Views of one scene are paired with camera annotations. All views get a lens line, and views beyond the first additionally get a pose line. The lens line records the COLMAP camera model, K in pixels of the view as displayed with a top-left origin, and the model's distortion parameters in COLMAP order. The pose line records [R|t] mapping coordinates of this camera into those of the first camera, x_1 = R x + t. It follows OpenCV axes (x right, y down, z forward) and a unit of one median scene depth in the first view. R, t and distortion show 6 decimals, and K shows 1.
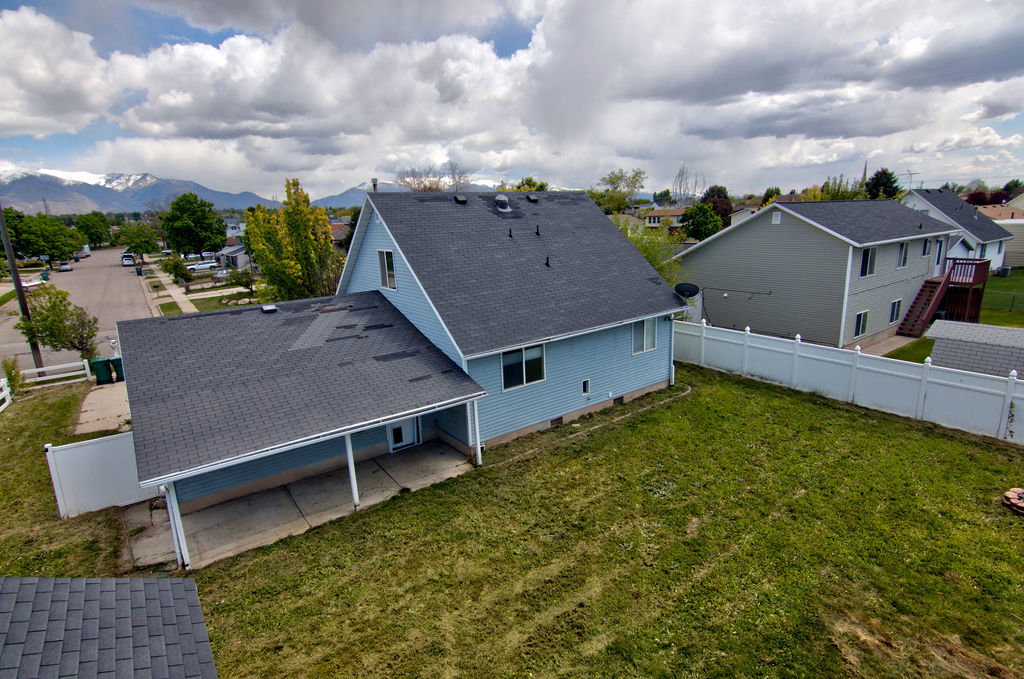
lens RADIAL K [[528.6, 0, 527.5], [0, 528.6, 340.1], [0, 0, 1]] dist [-0.000825, -0.000618]
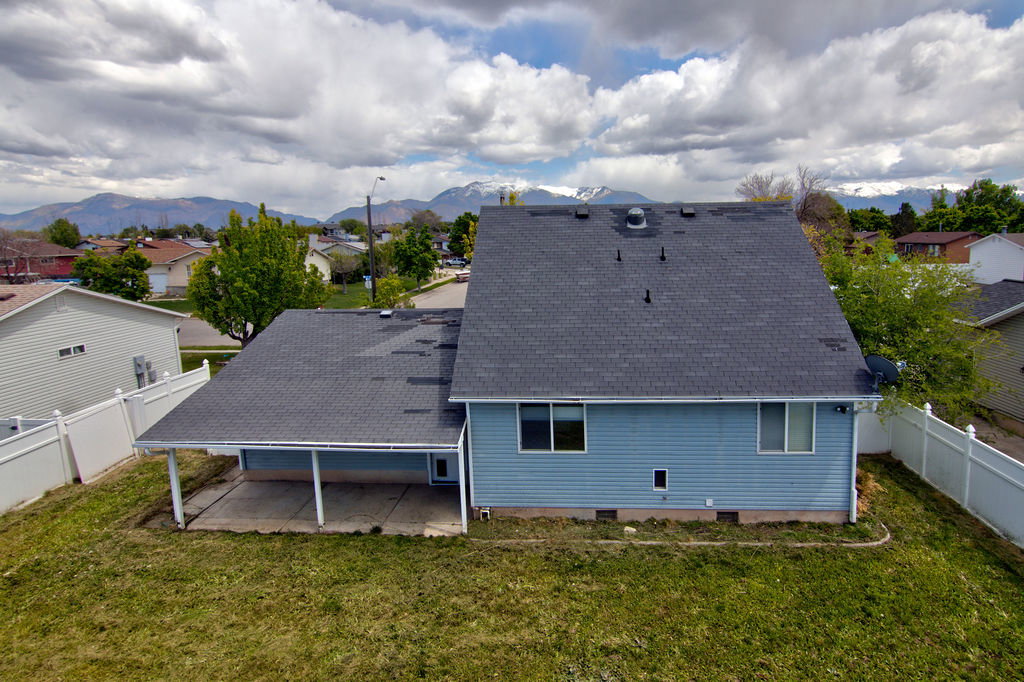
lens RADIAL K [[558.0, 0, 551.1], [0, 558.0, 302.9], [0, 0, 1]] dist [-0.001070, -0.000785]
pose [[0.760602, 0.107601, -0.640240, 0.402369], [-0.165489, 0.985726, -0.030936, -0.084609], [0.627772, 0.129483, 0.767552, 0.287778]]
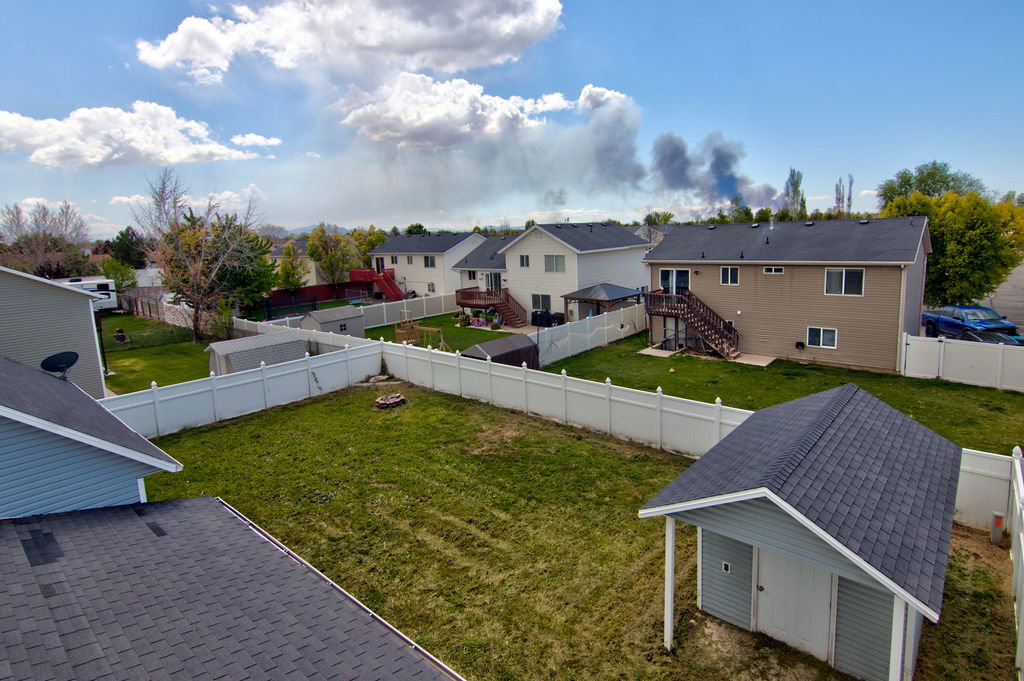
lens RADIAL K [[528.6, 0, 527.5], [0, 528.6, 341.1], [0, 0, 1]] dist [-0.000825, -0.000618]
pose [[-0.211217, -0.151722, 0.965592, -0.608390], [0.271954, 0.939750, 0.207149, -0.099641], [-0.938844, 0.306350, -0.157230, 0.464024]]
